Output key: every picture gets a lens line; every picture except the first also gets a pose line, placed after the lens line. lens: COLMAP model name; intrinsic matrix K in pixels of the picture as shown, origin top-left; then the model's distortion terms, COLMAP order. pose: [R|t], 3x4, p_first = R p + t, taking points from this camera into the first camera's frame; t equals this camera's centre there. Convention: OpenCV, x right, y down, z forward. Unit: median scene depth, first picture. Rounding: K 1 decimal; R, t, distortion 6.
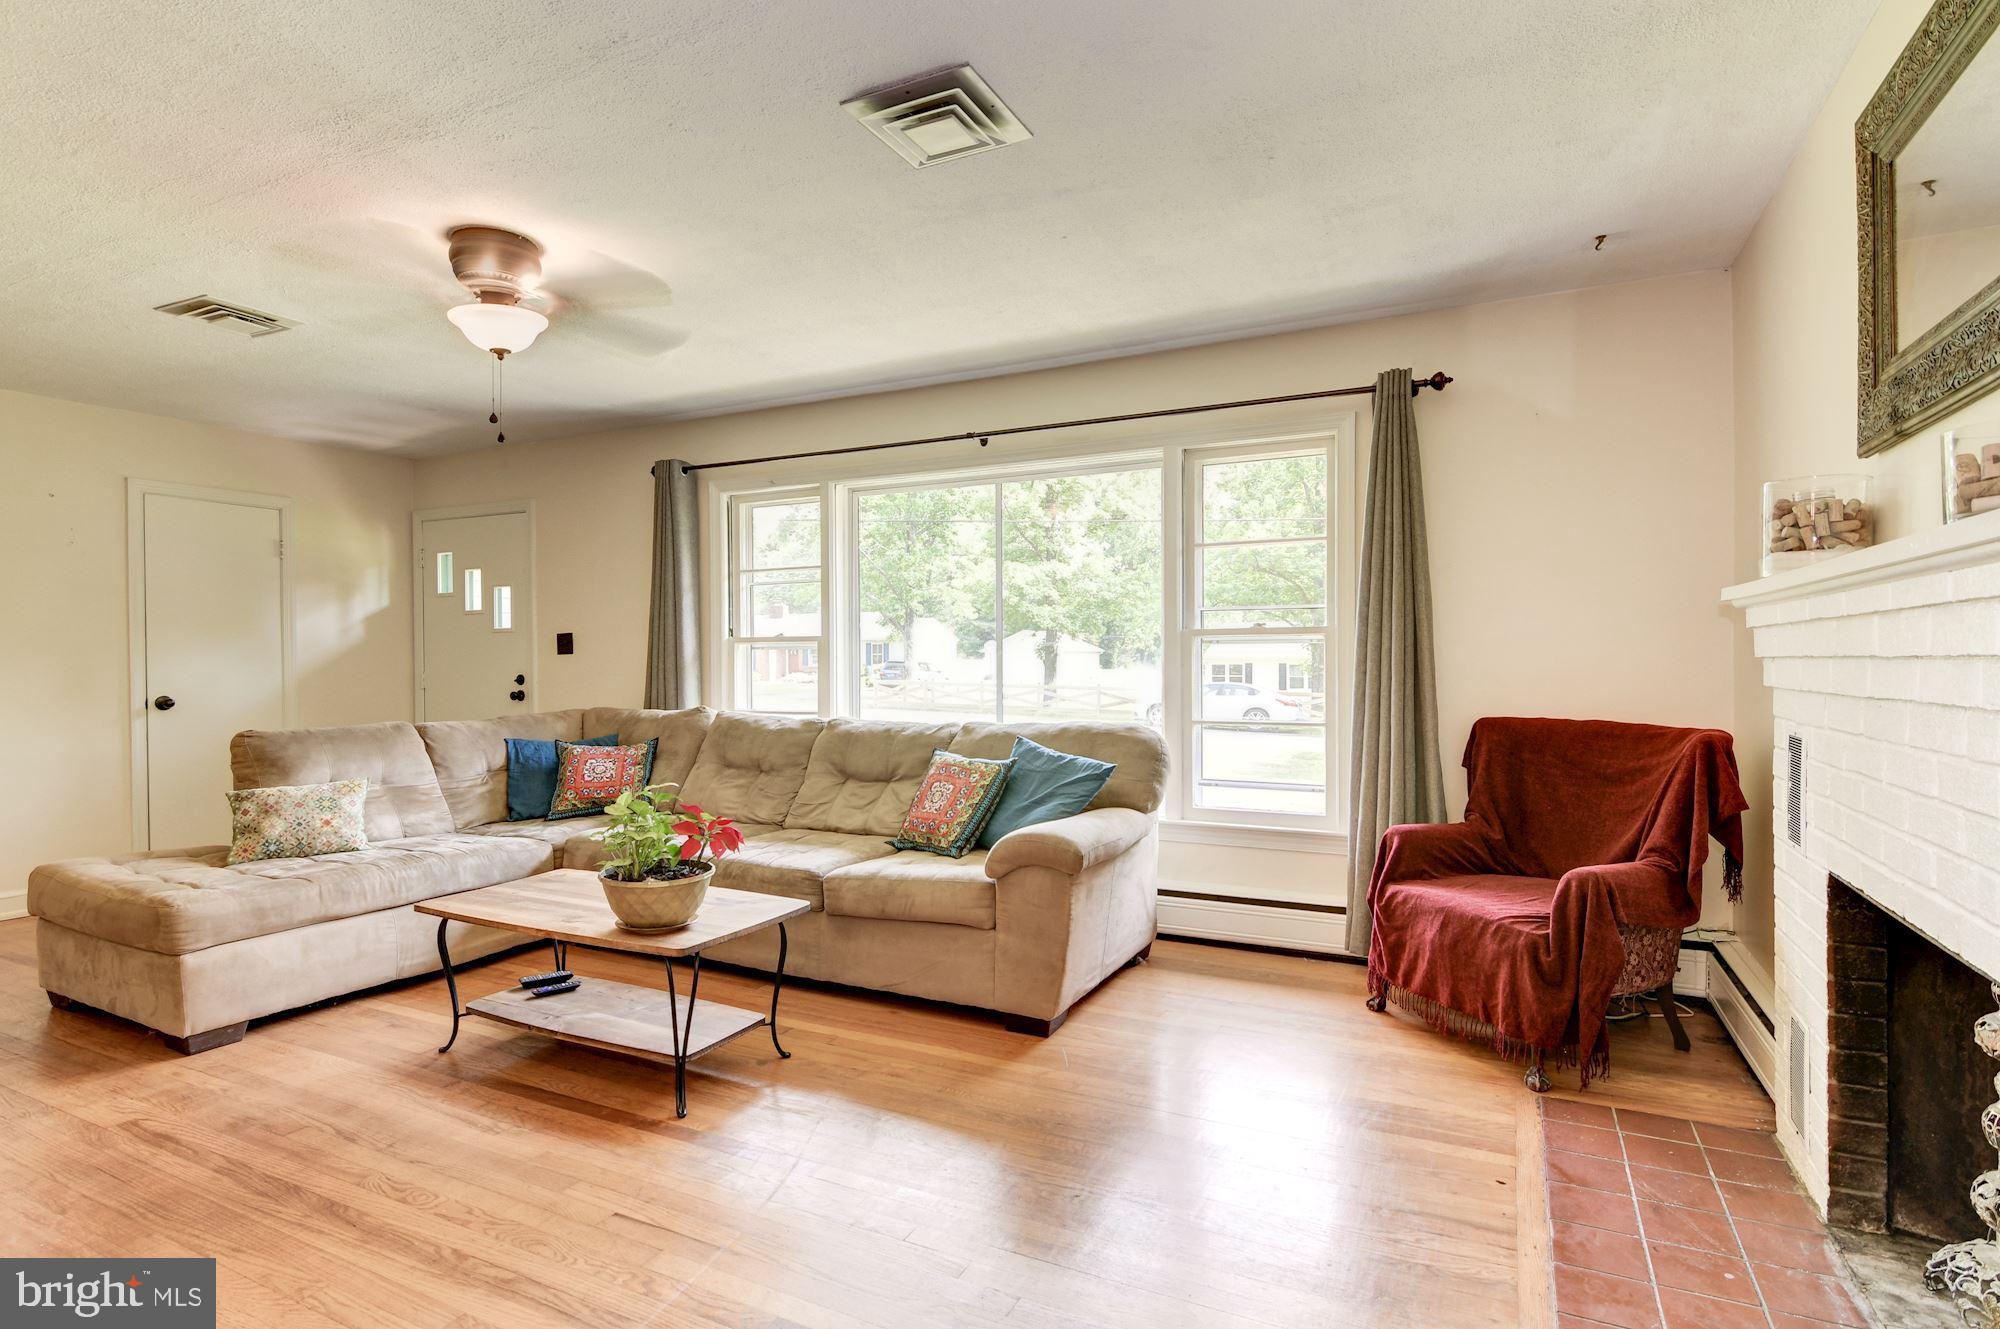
lens RADIAL K [[957.6, 0, 1008.4], [0, 957.6, 667.9], [0, 0, 1]] dist [0.016159, -0.011949]
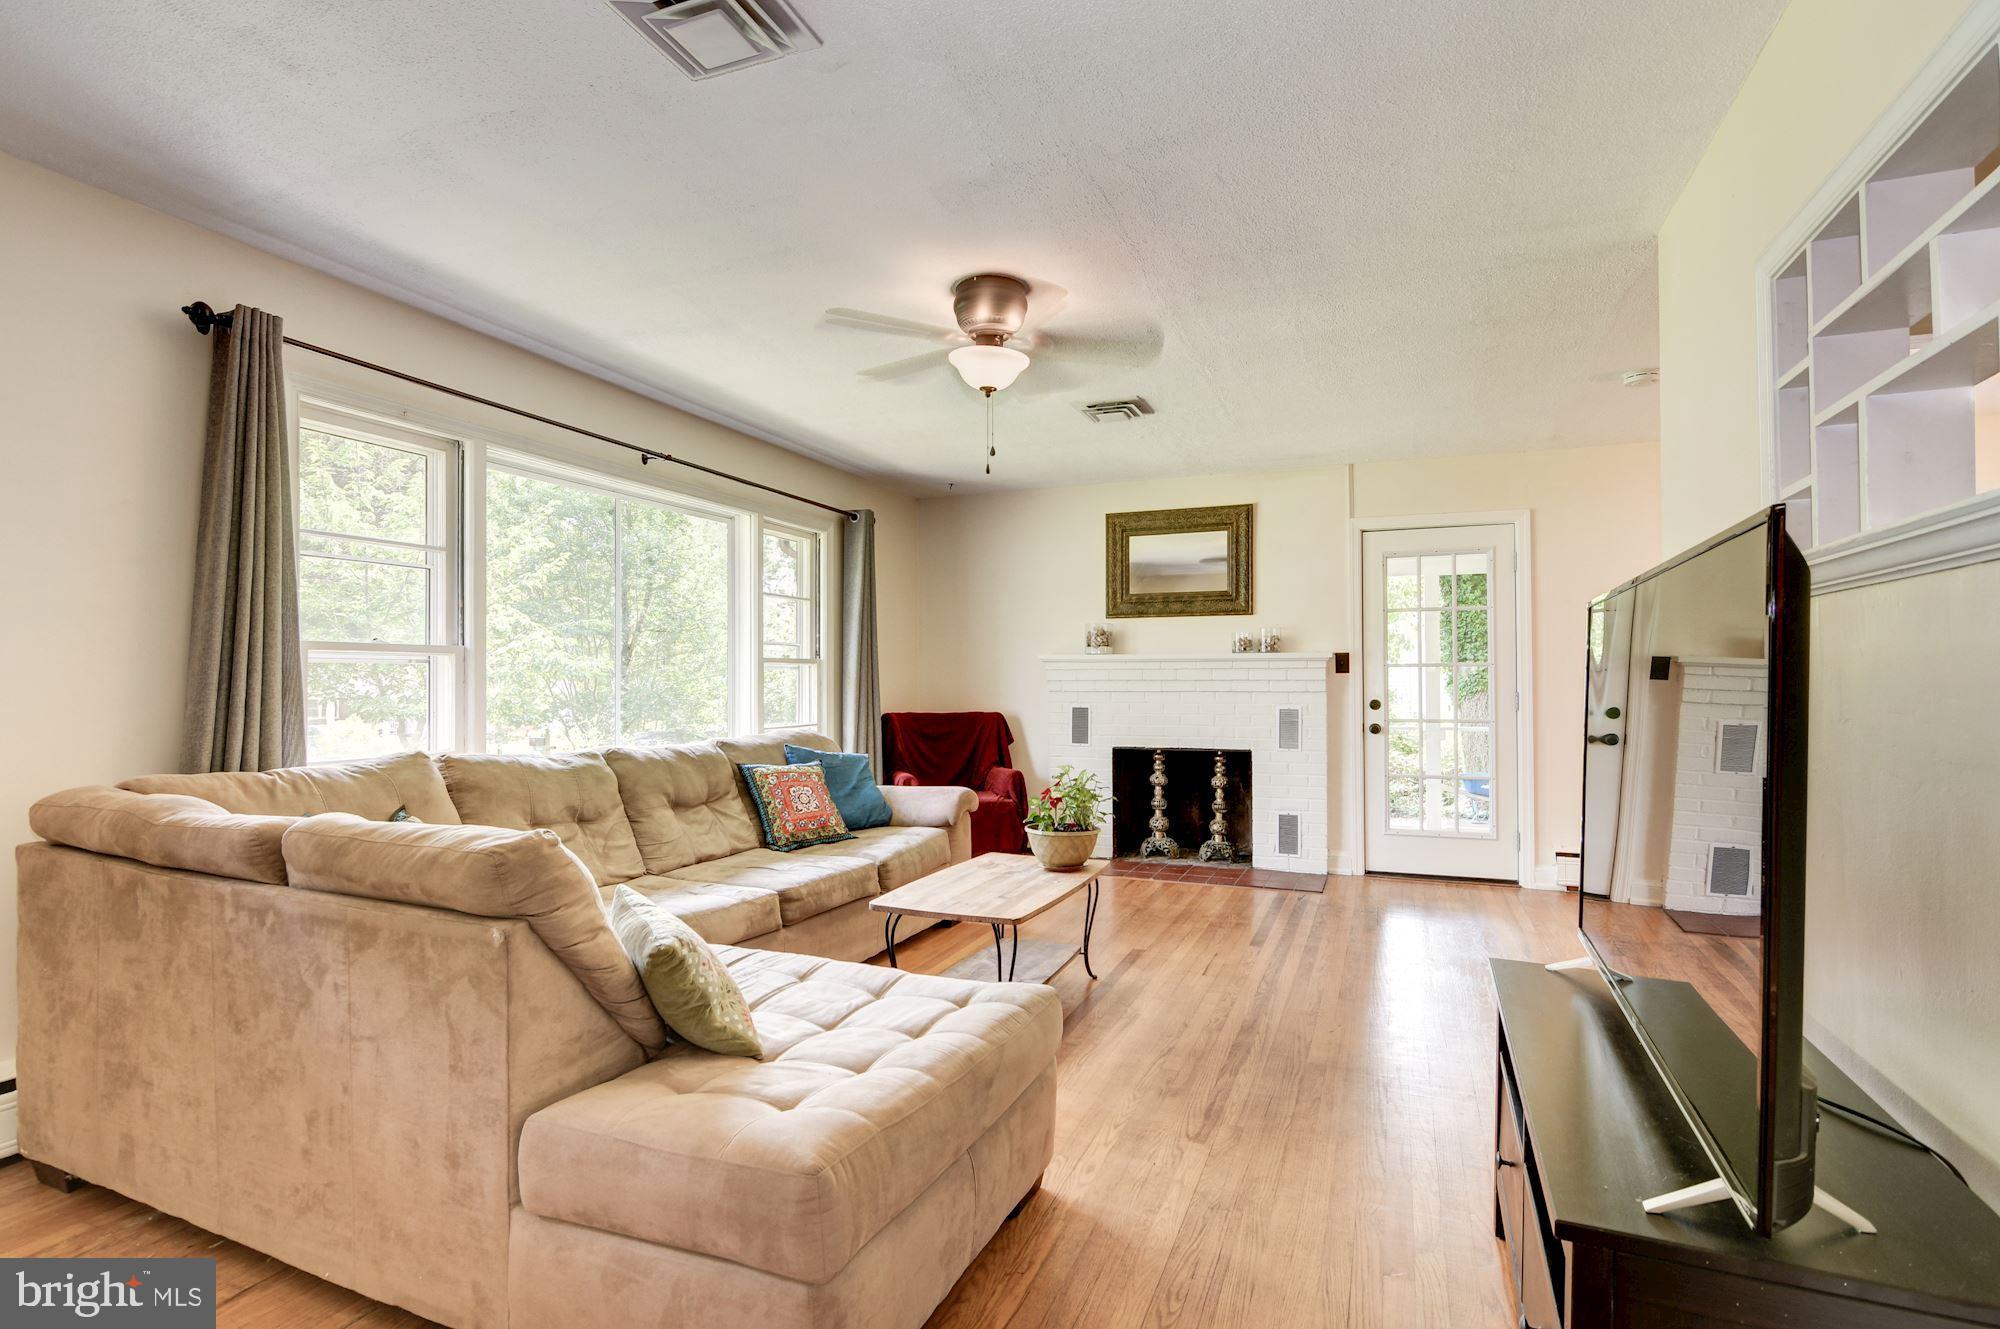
lens RADIAL K [[971.5, 0, 1014.7], [0, 971.5, 669.9], [0, 0, 1]] dist [0.005926, -0.010498]
pose [[-0.067256, 0.014915, 0.997624, -1.157622], [0.007544, 0.999867, -0.014440, -0.001413], [-0.997707, 0.006555, -0.067359, 0.756405]]
